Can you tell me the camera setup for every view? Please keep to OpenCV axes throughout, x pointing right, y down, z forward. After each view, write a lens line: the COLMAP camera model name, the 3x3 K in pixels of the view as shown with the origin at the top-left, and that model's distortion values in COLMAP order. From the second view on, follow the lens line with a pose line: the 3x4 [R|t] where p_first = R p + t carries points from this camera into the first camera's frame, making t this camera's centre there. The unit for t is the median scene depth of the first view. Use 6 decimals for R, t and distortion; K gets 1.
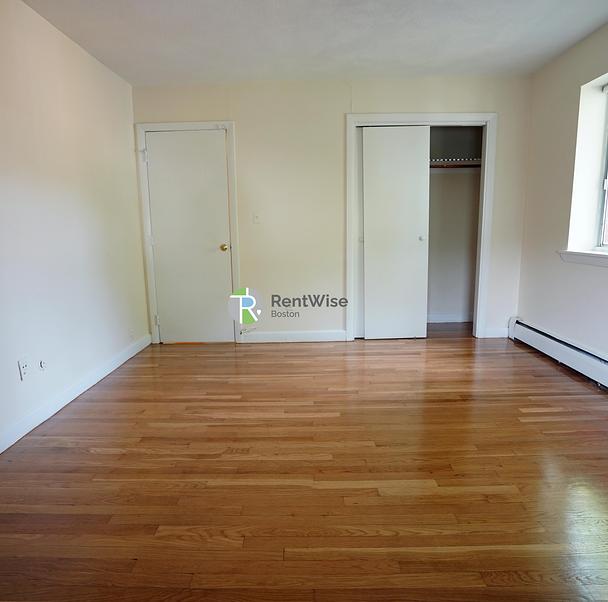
lens RADIAL K [[423.8, 0, 304.0], [0, 423.8, 301.0], [0, 0, 1]] dist [-0.066581, 0.037810]
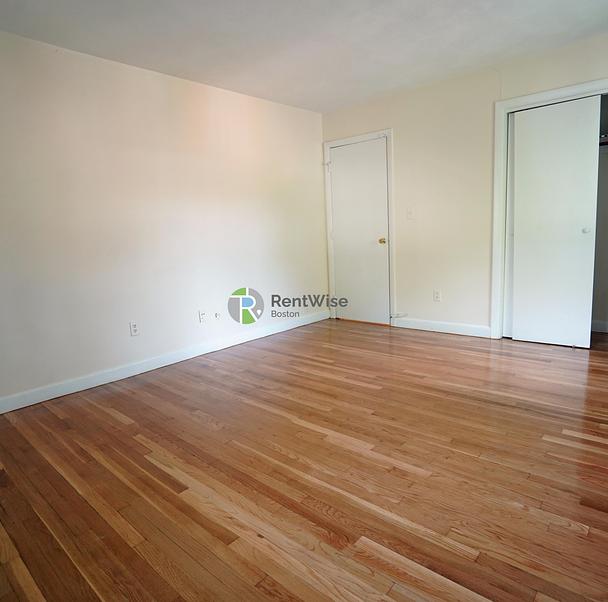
lens RADIAL K [[423.8, 0, 304.0], [0, 423.8, 301.0], [0, 0, 1]] dist [-0.066581, 0.037810]
pose [[0.753886, 0.090632, -0.650724, 0.507658], [-0.077981, 0.995782, 0.048347, -0.004066], [0.652361, 0.014296, 0.757774, -0.003441]]
